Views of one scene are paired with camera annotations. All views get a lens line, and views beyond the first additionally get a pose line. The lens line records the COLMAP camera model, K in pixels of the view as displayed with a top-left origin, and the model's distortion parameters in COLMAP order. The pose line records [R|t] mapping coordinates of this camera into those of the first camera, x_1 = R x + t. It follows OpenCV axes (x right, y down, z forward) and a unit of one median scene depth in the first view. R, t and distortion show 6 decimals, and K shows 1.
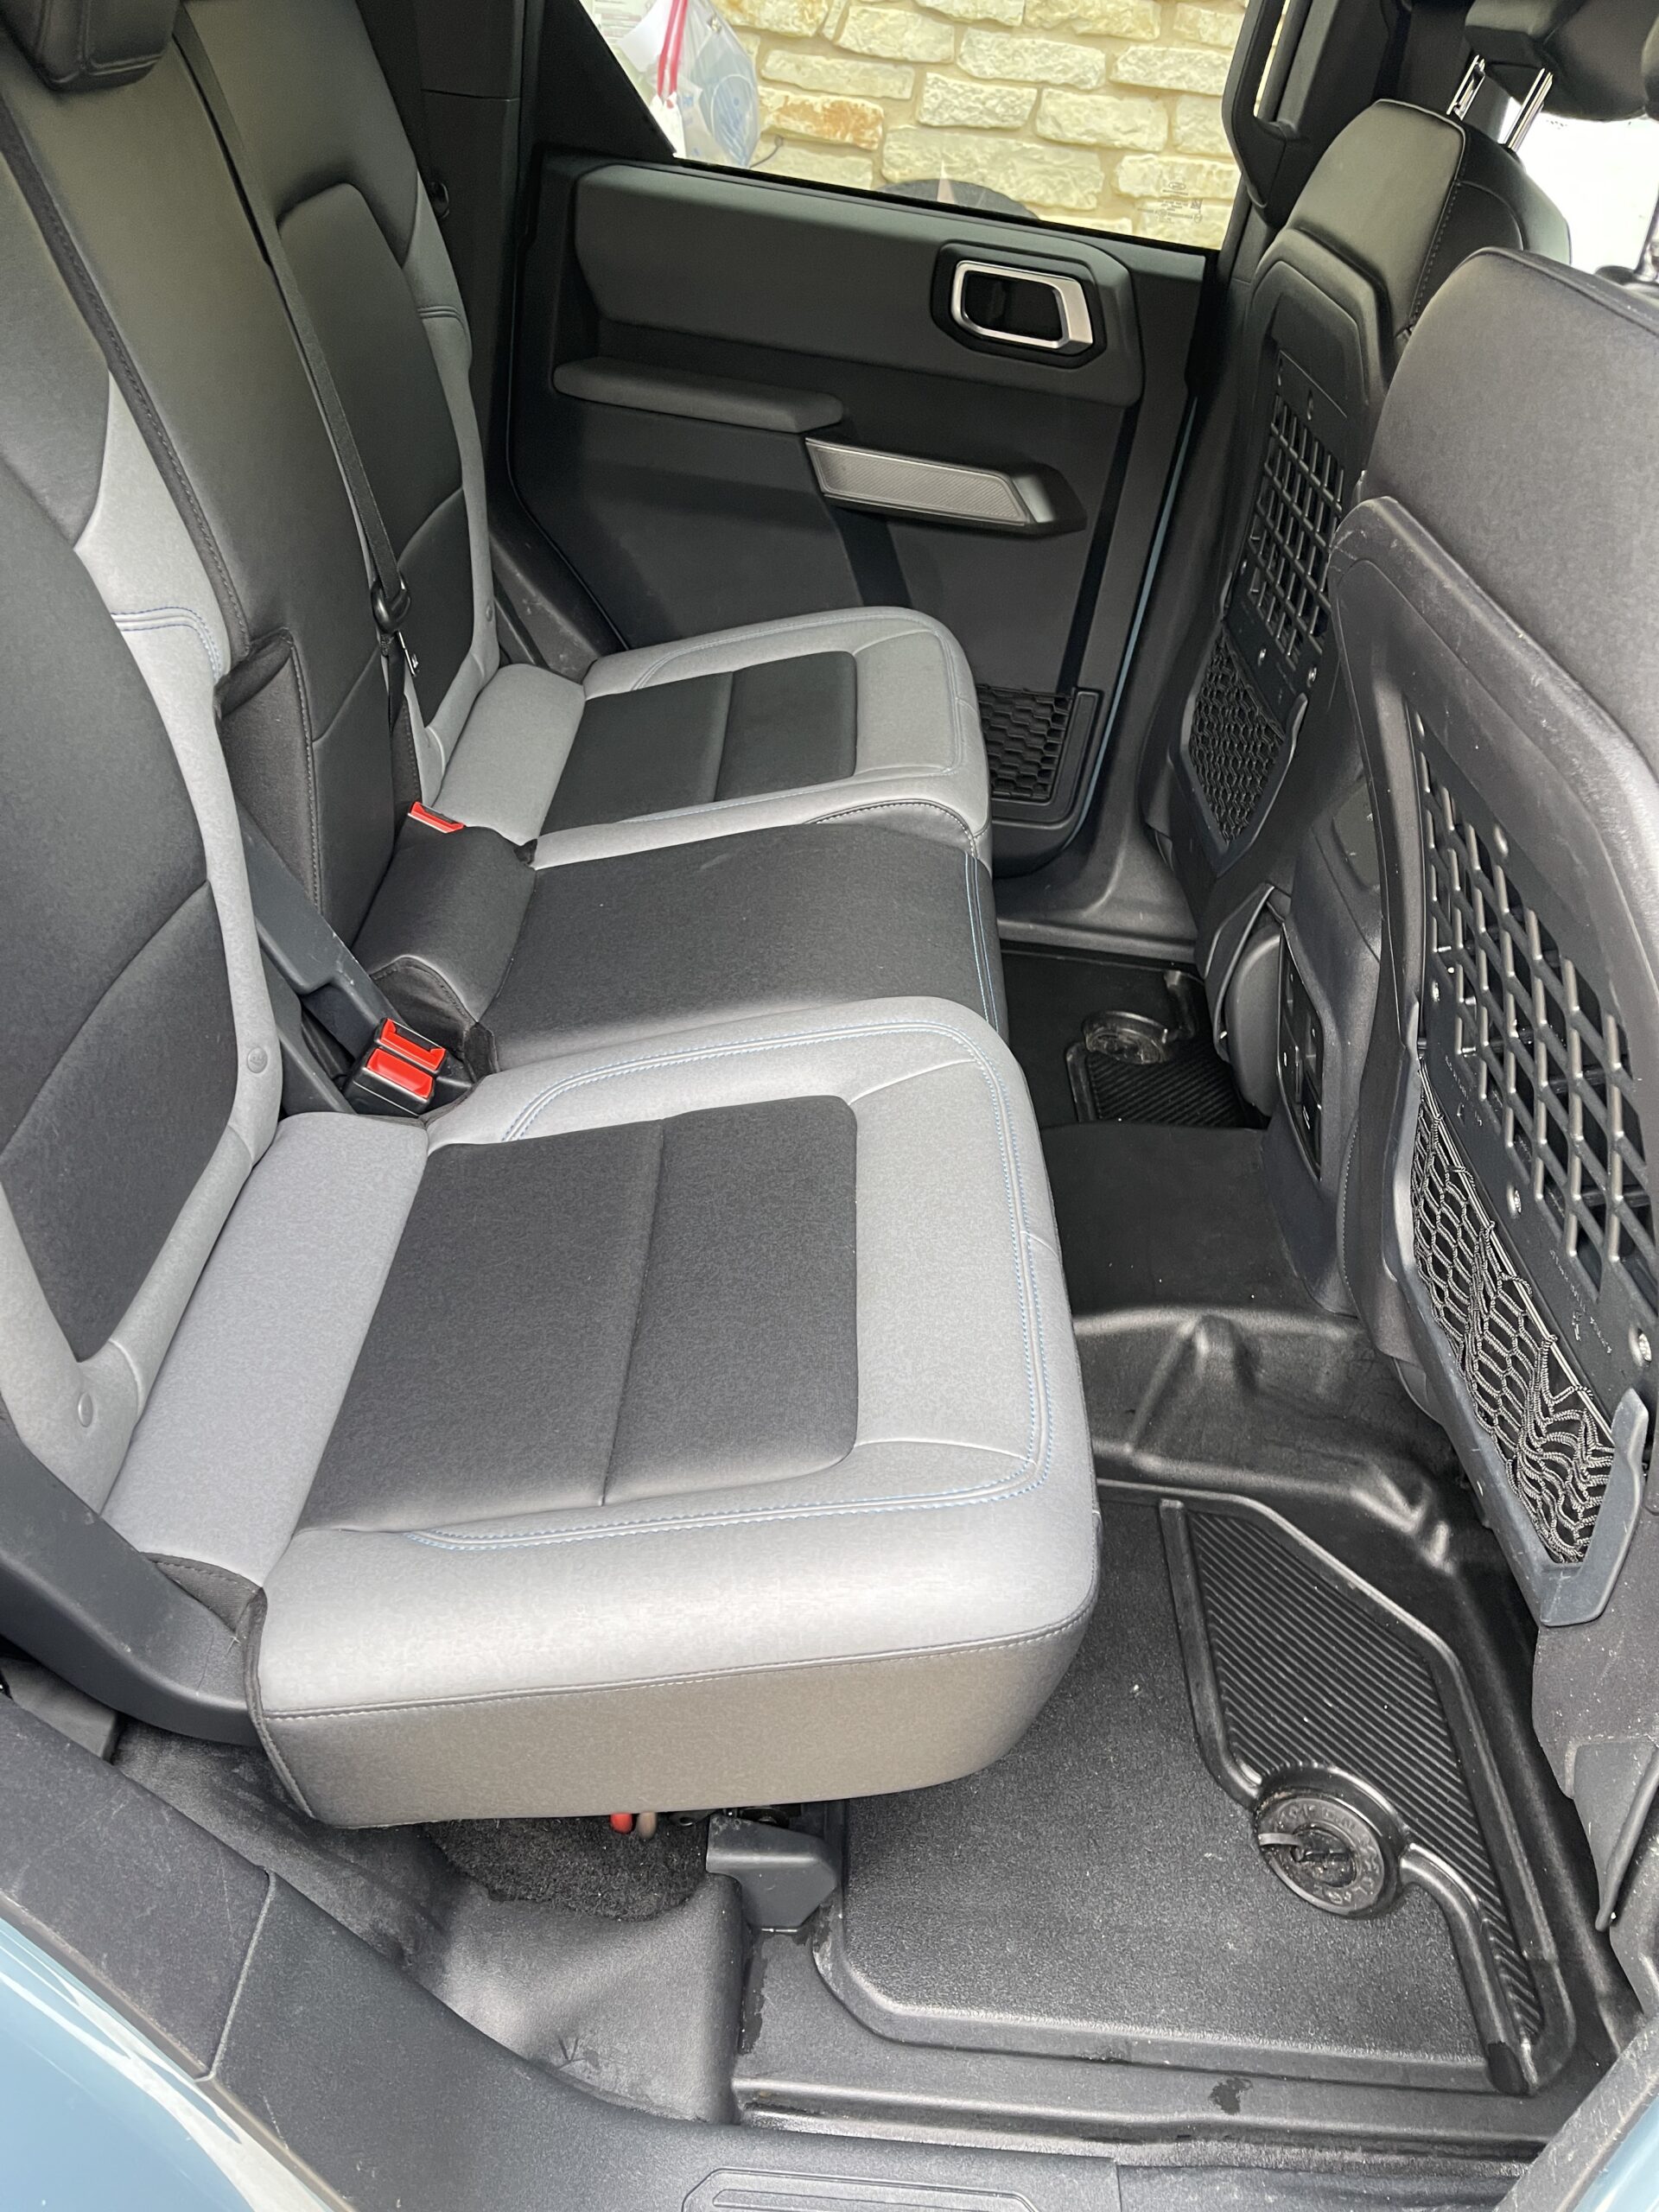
lens RADIAL K [[1686.7, 0, 826.6], [0, 1686.7, 1103.6], [0, 0, 1]] dist [0.088122, -0.091362]
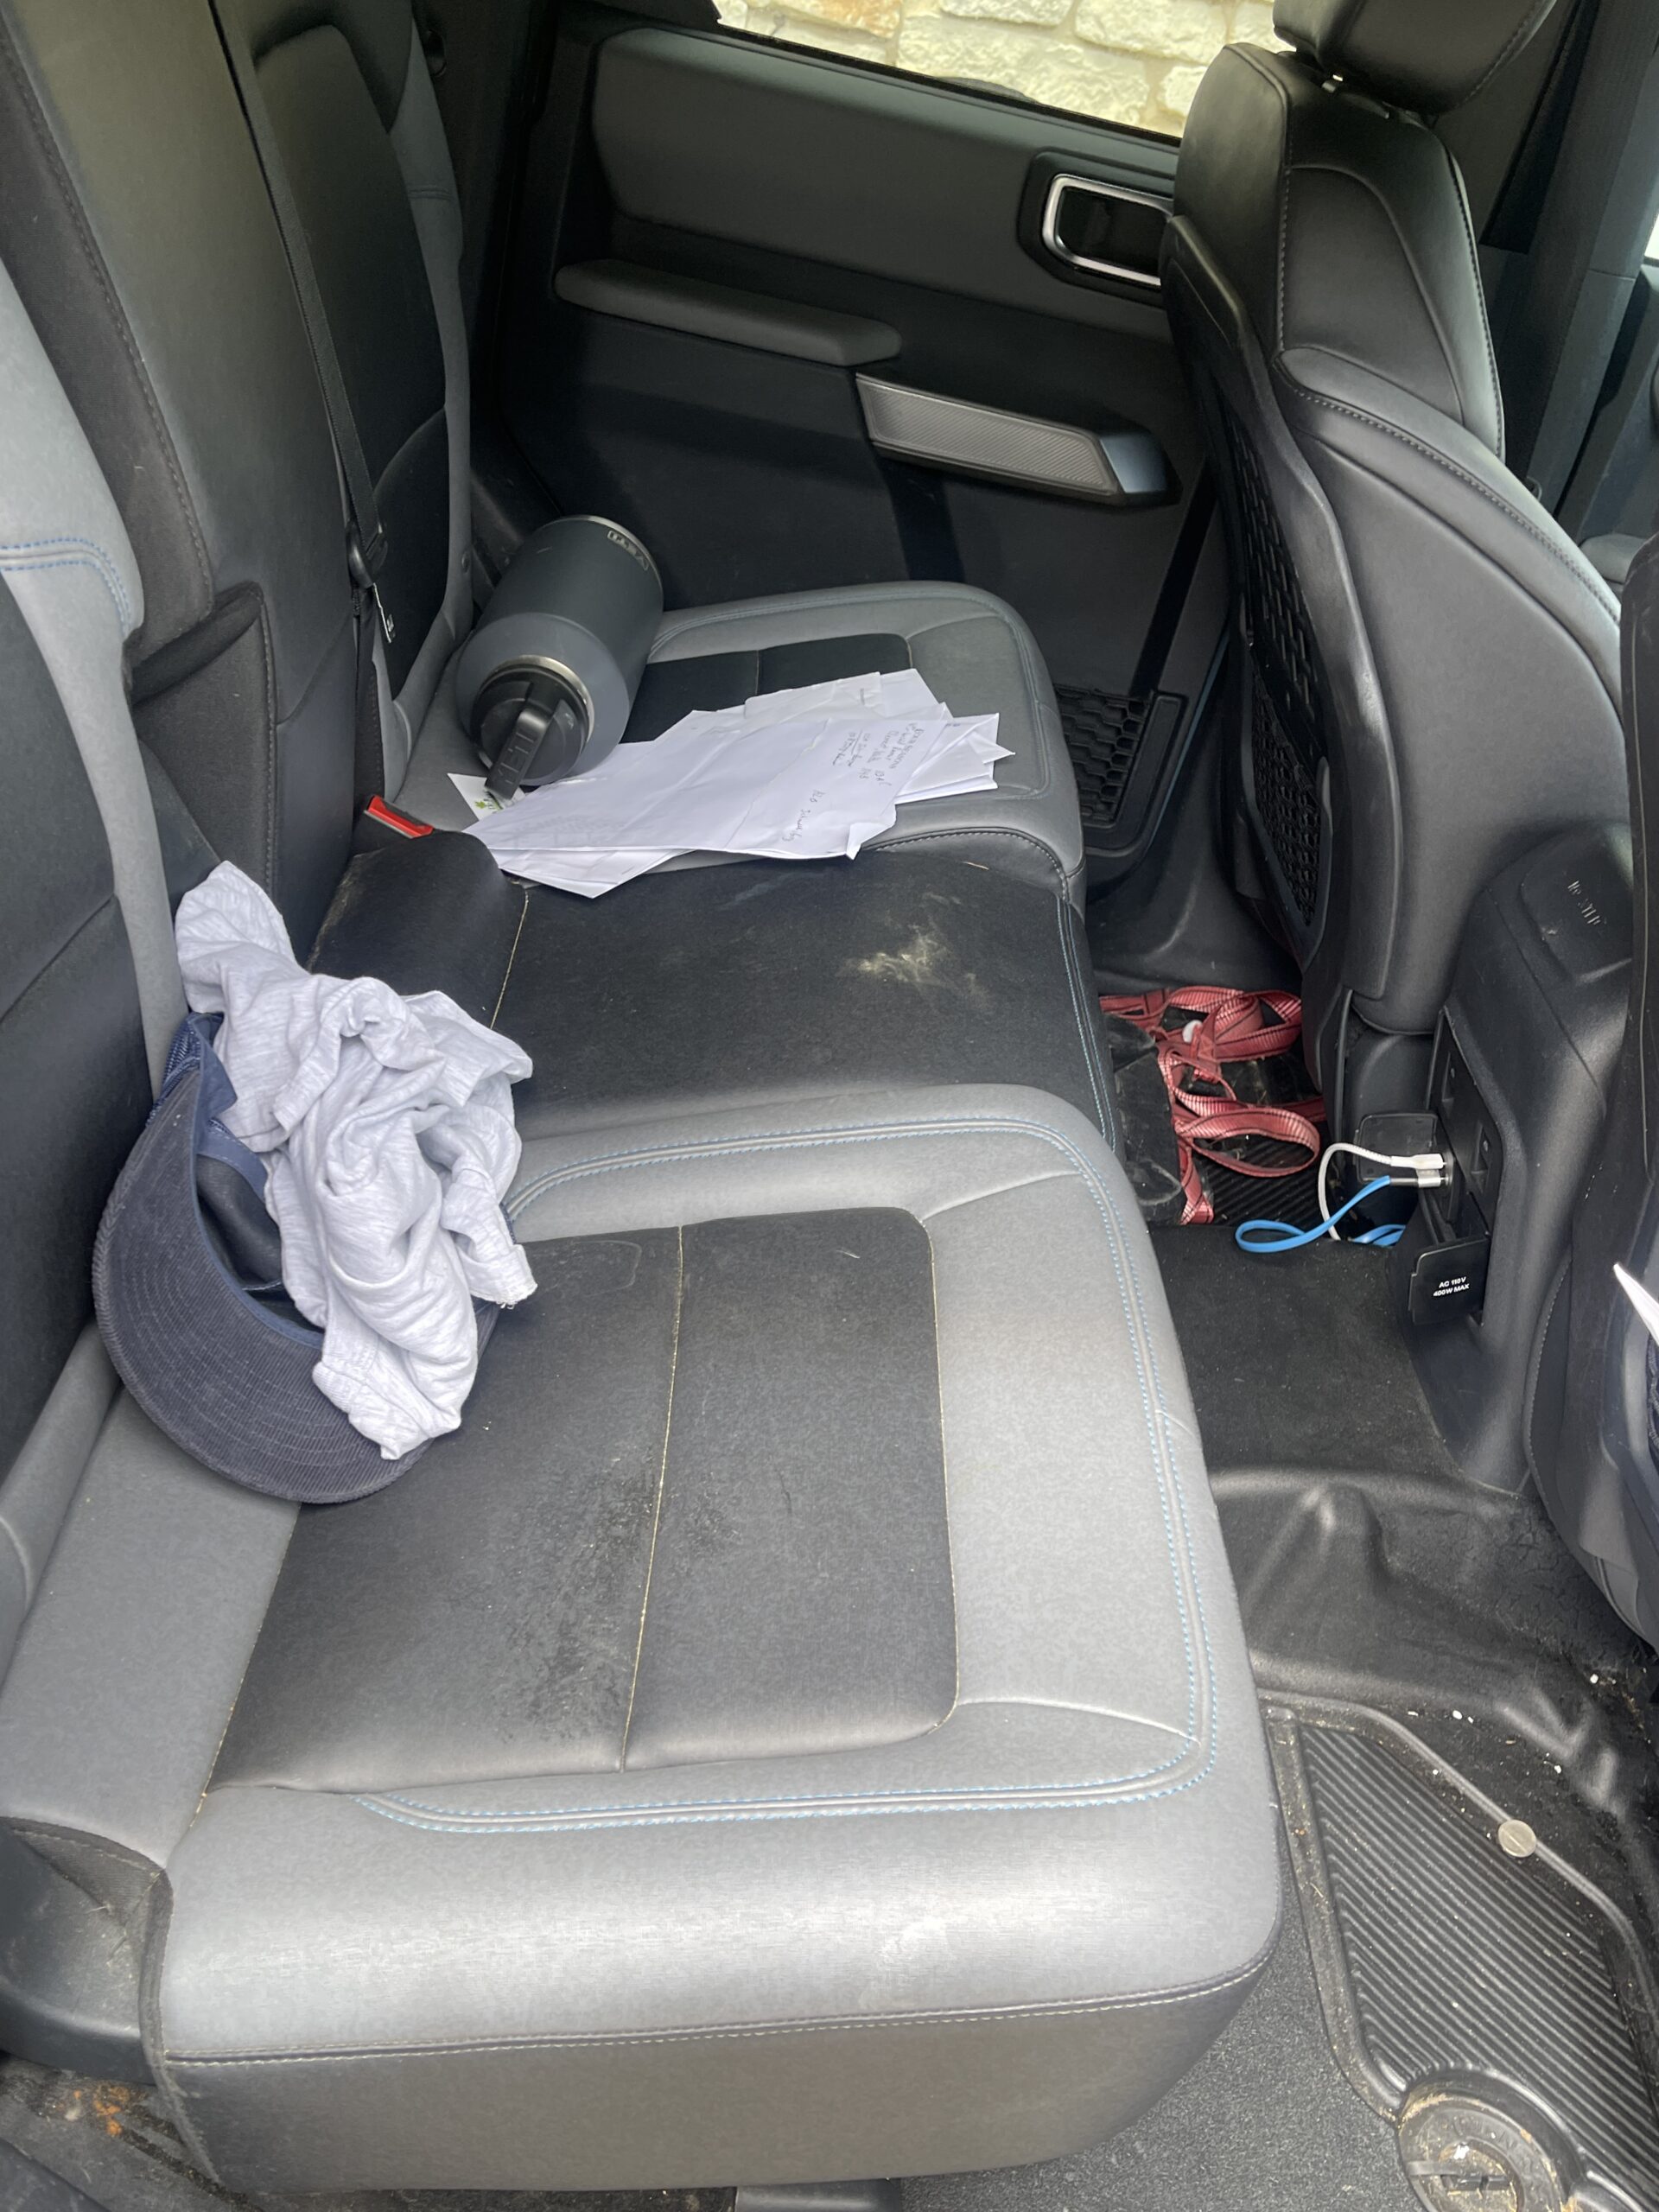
lens RADIAL K [[1828.1, 0, 831.6], [0, 1828.1, 1107.3], [0, 0, 1]] dist [0.041417, -0.014311]
pose [[0.997356, 0.040917, 0.060055, -0.077523], [-0.041740, 0.999050, 0.012508, -0.058120], [-0.059486, -0.014981, 0.998117, 0.134544]]
